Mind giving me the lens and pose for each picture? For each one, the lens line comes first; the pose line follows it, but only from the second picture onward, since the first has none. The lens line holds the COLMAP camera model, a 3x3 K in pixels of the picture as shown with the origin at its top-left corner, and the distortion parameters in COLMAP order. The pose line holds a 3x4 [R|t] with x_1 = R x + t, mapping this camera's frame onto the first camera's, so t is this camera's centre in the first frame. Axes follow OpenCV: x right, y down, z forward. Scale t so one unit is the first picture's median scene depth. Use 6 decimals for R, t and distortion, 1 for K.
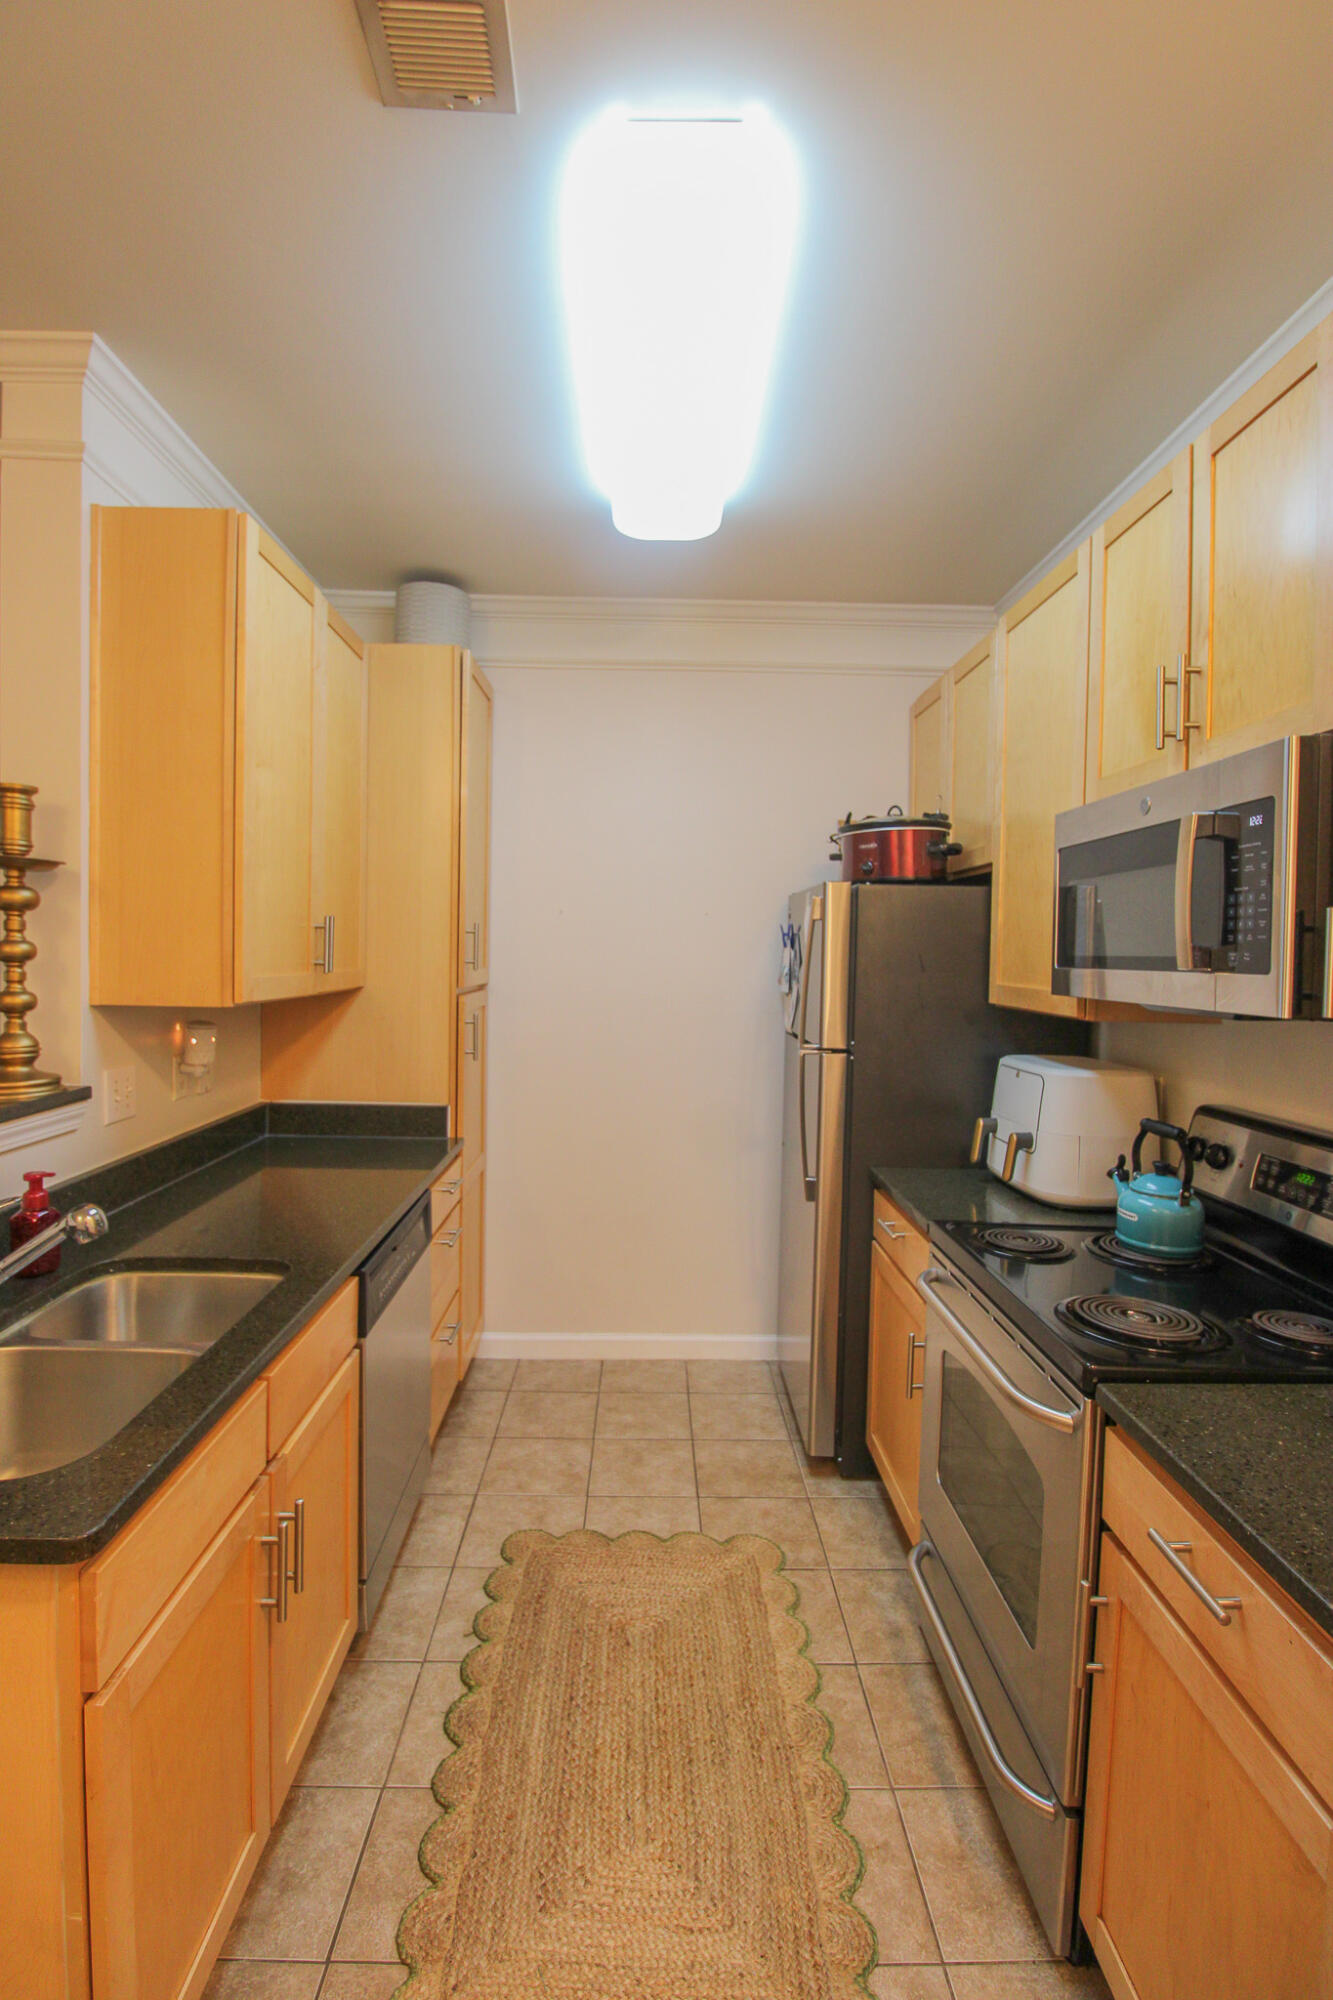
lens RADIAL K [[958.2, 0, 667.0], [0, 958.2, 965.4], [0, 0, 1]] dist [0.001724, -0.014064]
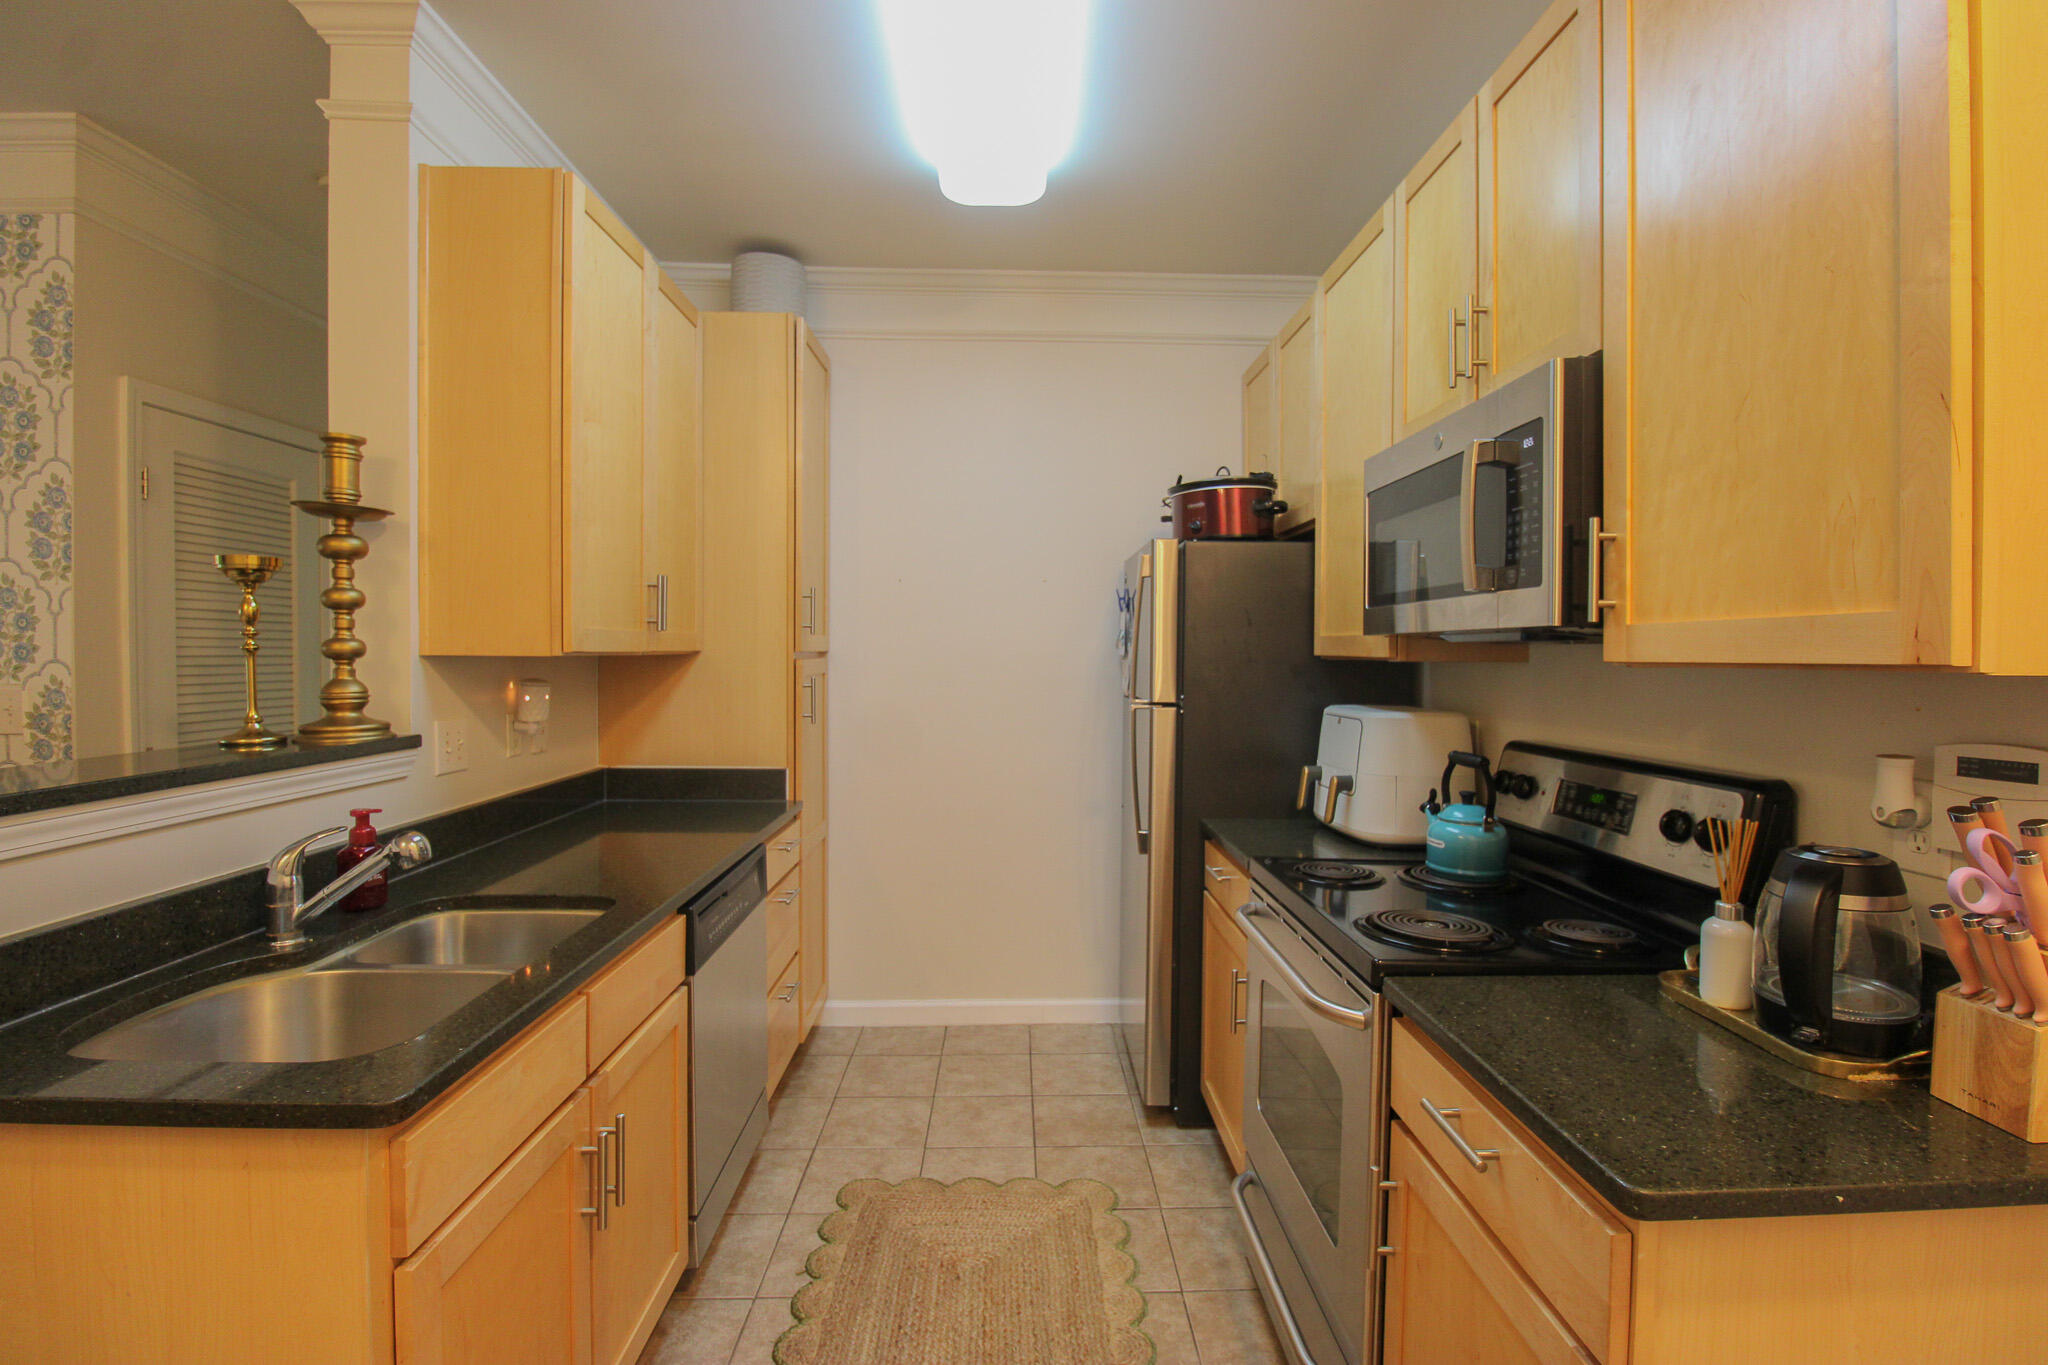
lens RADIAL K [[981.2, 0, 1063.9], [0, 981.2, 672.2], [0, 0, 1]] dist [0.001724, -0.014064]
pose [[0.999757, -0.012291, 0.018317, 0.060048], [0.012497, 0.999860, -0.011150, 0.079421], [-0.018177, 0.011376, 0.999770, -0.049710]]
